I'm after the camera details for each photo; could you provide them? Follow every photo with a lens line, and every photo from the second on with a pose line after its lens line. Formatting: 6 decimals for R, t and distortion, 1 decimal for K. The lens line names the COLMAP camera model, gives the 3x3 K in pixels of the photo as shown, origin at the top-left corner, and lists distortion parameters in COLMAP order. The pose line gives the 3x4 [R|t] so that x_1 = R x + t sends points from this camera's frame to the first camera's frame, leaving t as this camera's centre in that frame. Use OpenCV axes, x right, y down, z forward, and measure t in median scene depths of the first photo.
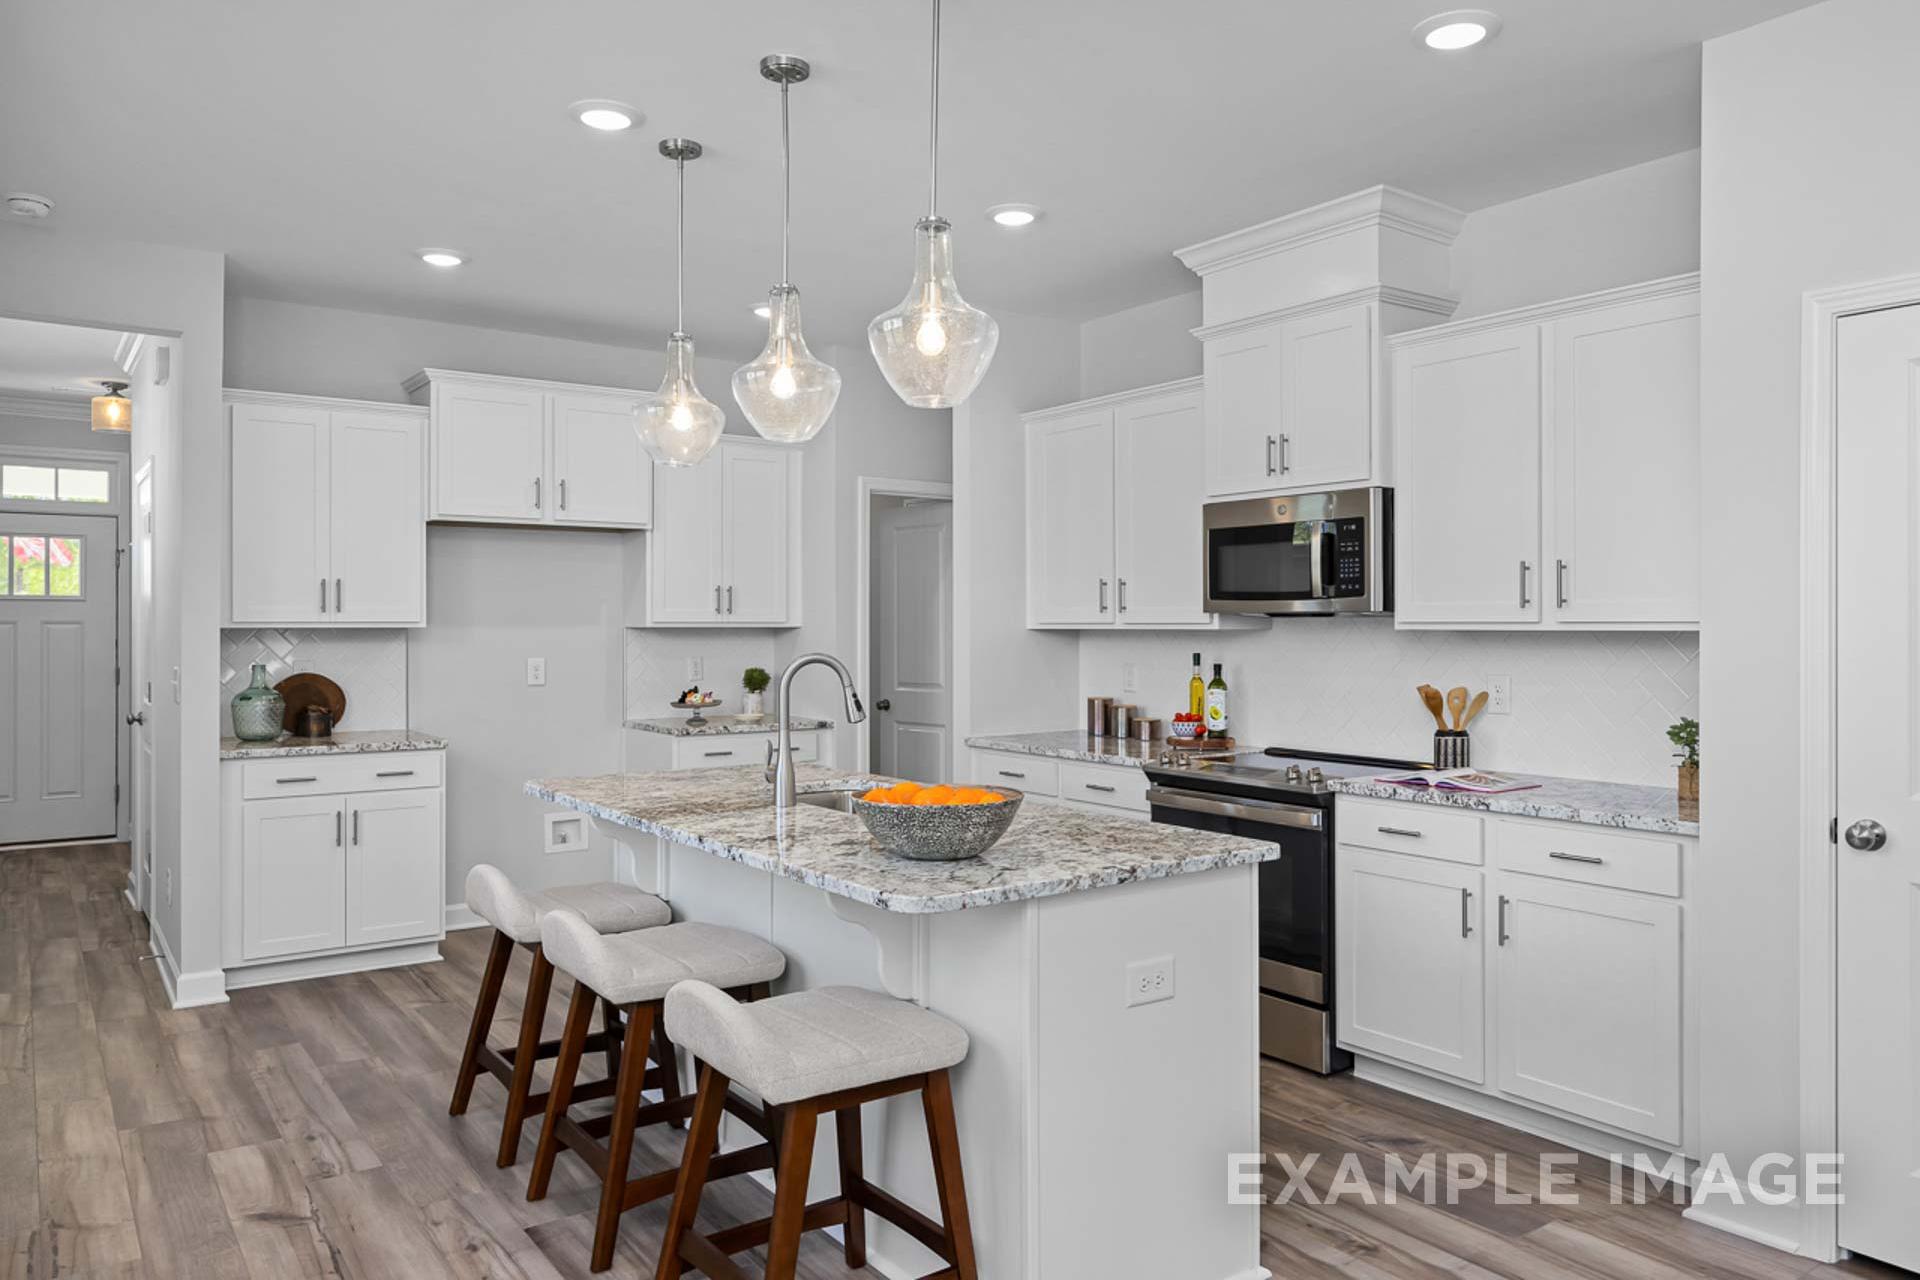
lens RADIAL K [[1333.6, 0, 957.5], [0, 1333.6, 615.8], [0, 0, 1]] dist [0.008627, 0.000084]
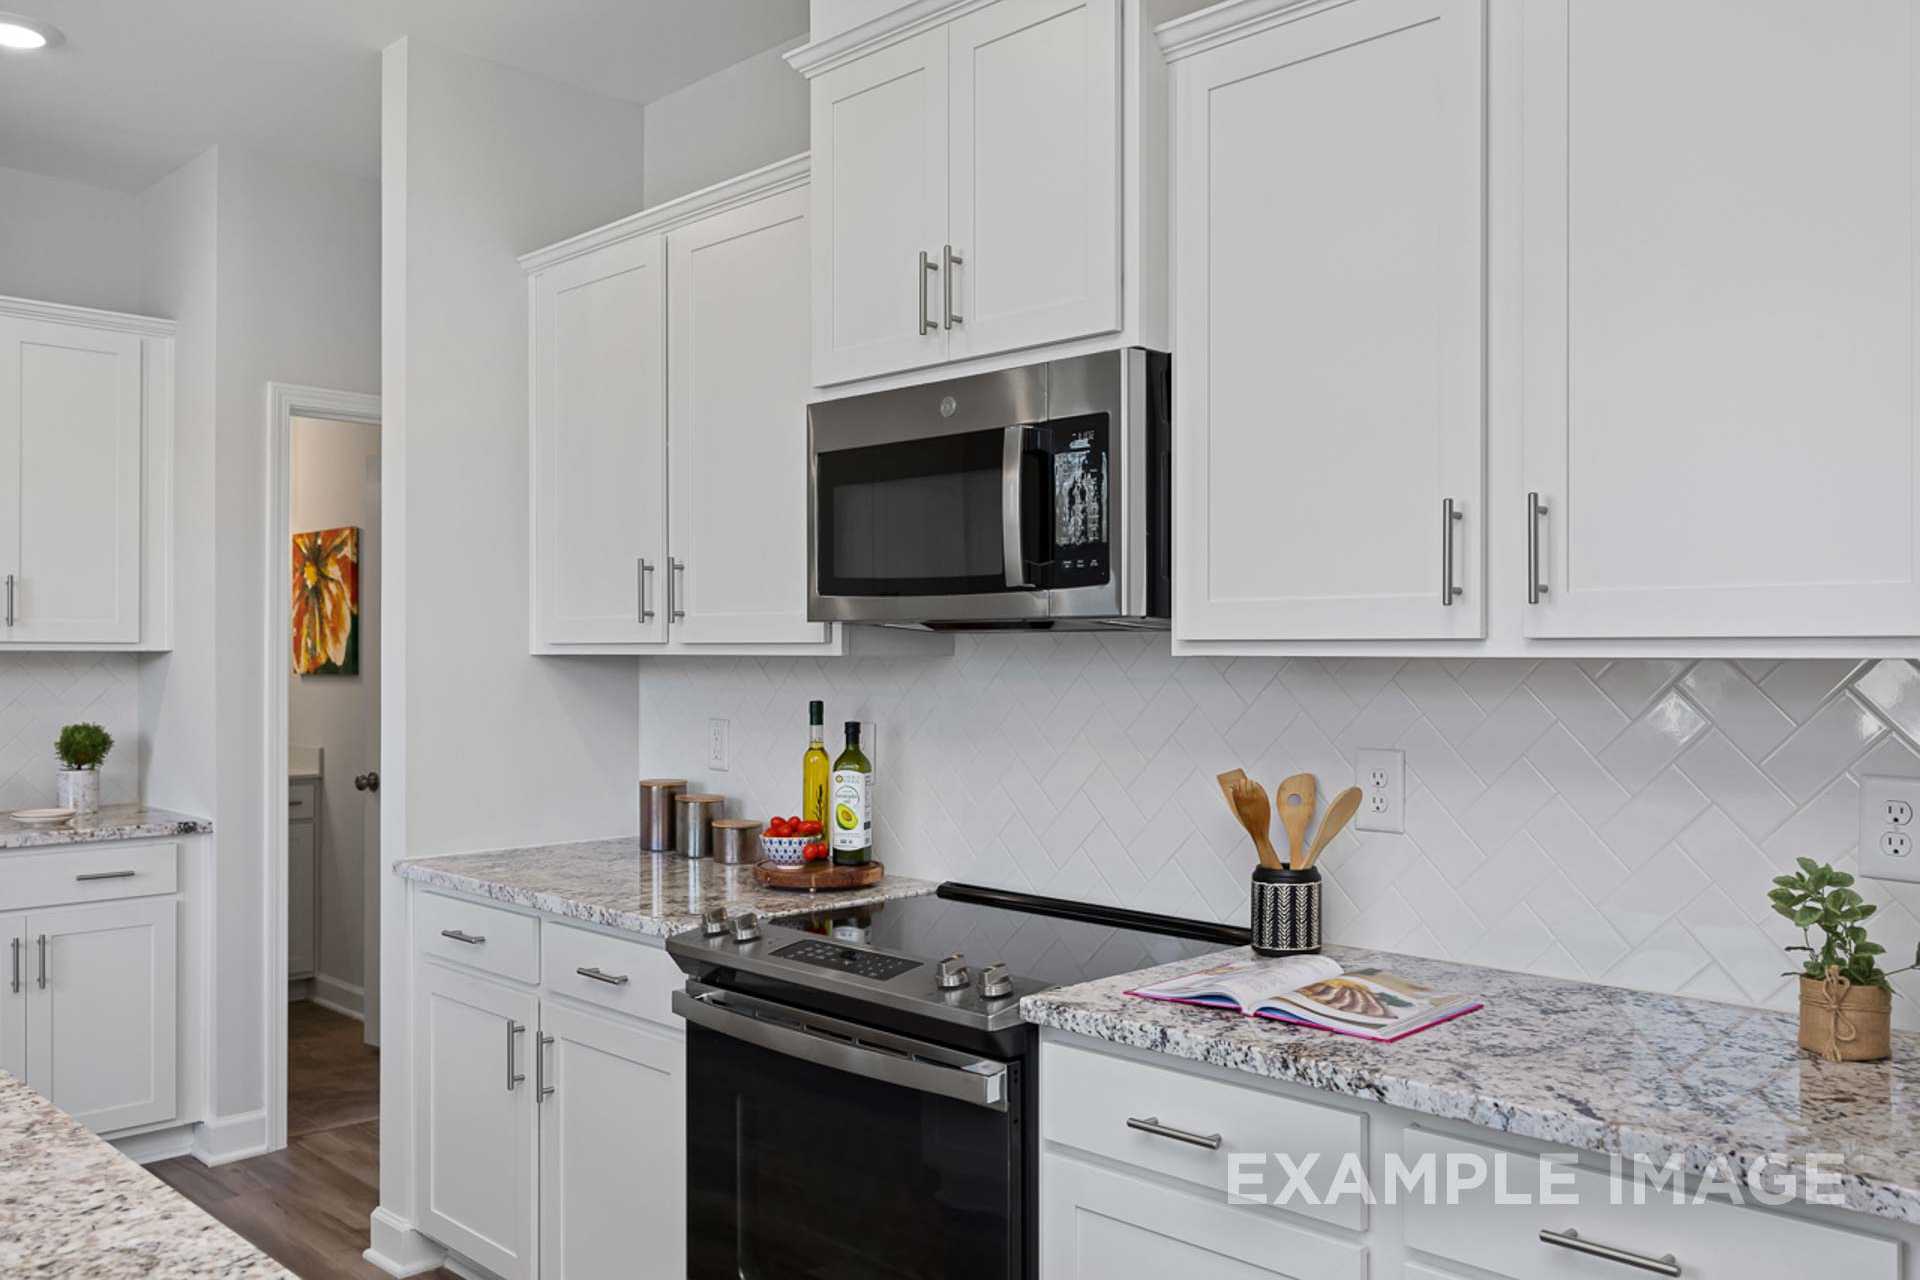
lens RADIAL K [[1495.2, 0, 961.8], [0, 1495.2, 646.4], [0, 0, 1]] dist [-0.001467, 0.004014]
pose [[0.987785, 0.002465, 0.155801, 0.163894], [-0.002927, 0.999992, 0.002735, 0.005427], [-0.155793, -0.003157, 0.987785, 0.467466]]
